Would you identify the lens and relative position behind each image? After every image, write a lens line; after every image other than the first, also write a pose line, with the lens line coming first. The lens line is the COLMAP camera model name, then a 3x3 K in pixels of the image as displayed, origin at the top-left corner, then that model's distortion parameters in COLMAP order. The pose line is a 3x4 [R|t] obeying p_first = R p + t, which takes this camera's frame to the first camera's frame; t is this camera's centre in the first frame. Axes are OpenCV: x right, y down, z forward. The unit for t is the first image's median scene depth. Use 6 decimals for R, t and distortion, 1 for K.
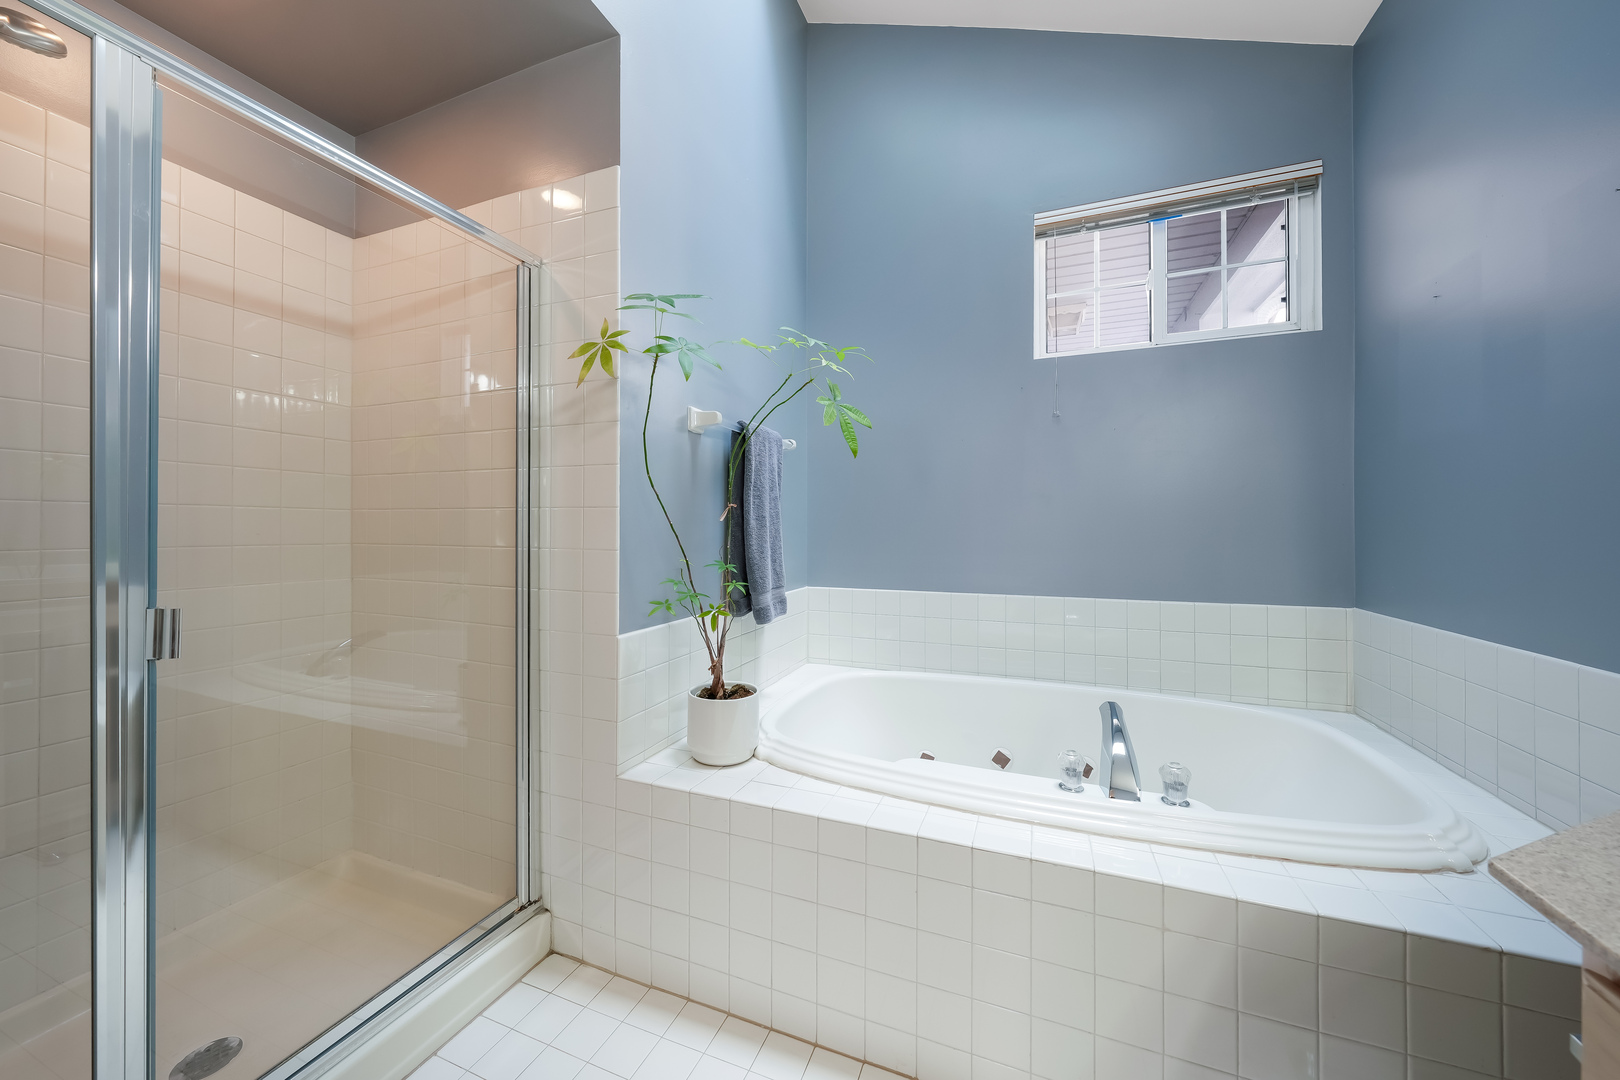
lens RADIAL K [[570.2, 0, 815.3], [0, 570.2, 536.0], [0, 0, 1]] dist [-0.000309, -0.000110]
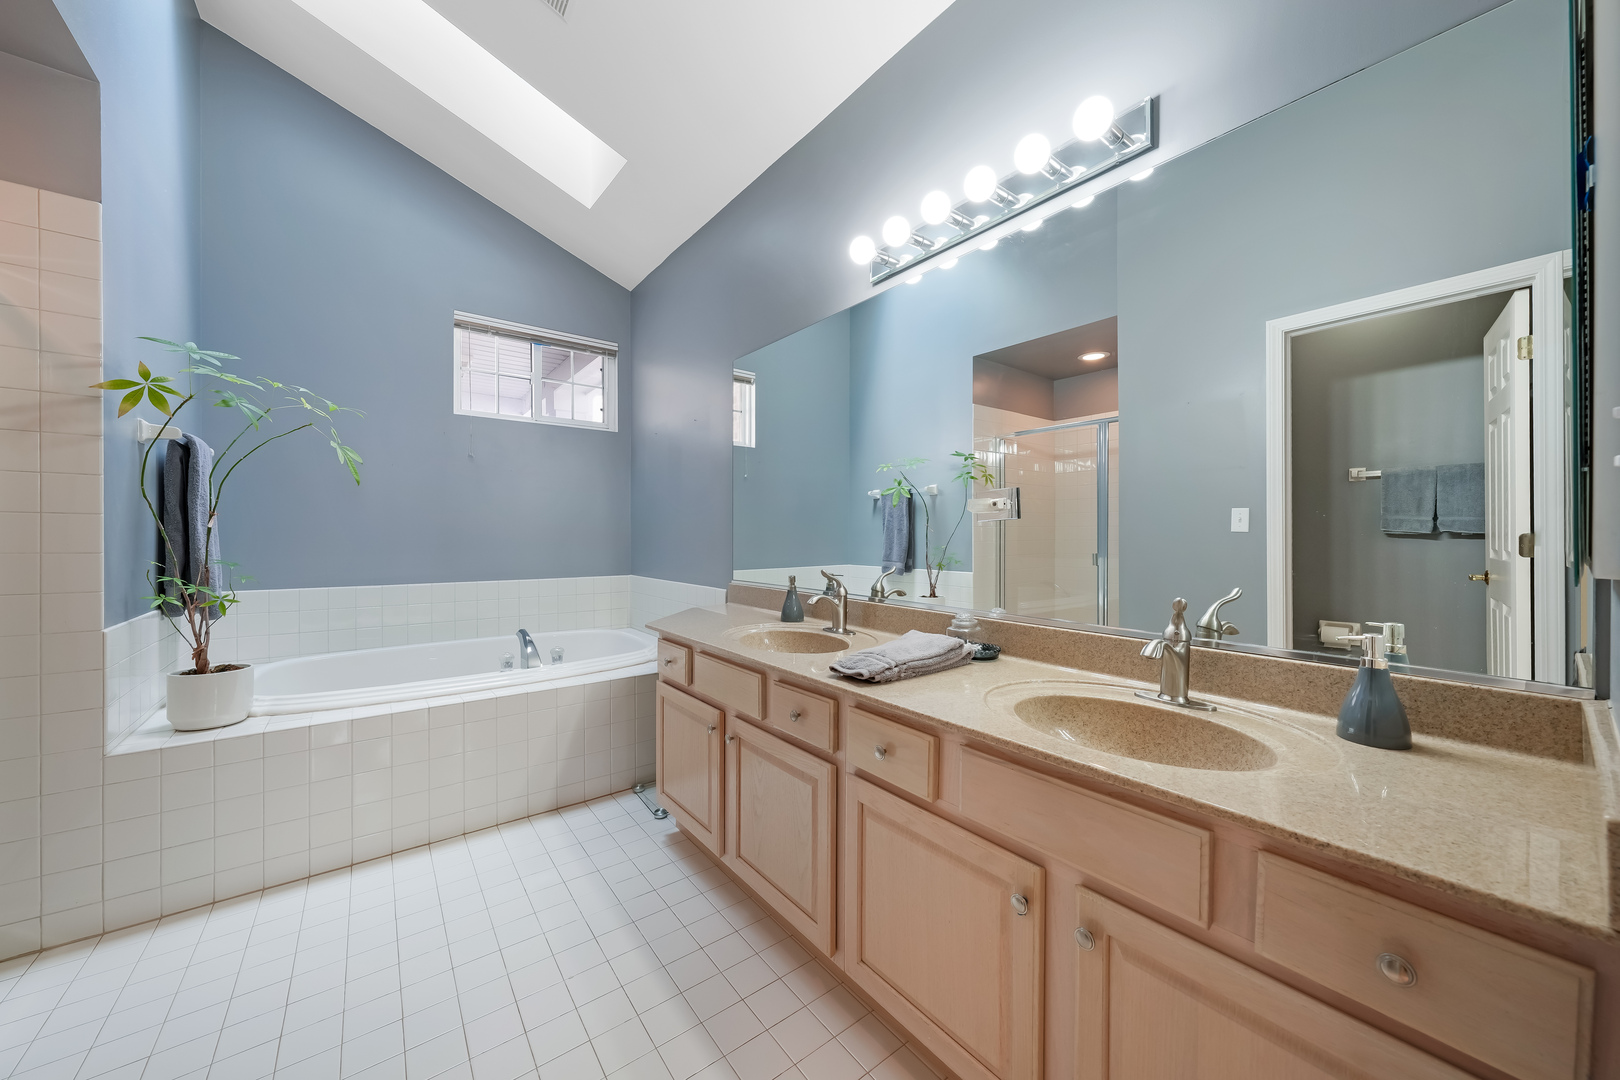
lens RADIAL K [[570.2, 0, 815.3], [0, 570.2, 536.0], [0, 0, 1]] dist [-0.000309, -0.000110]
pose [[0.501721, 0.006103, 0.865008, -0.507103], [0.001043, 0.999970, -0.007659, 0.002309], [-0.865029, 0.004745, 0.501700, -0.626781]]
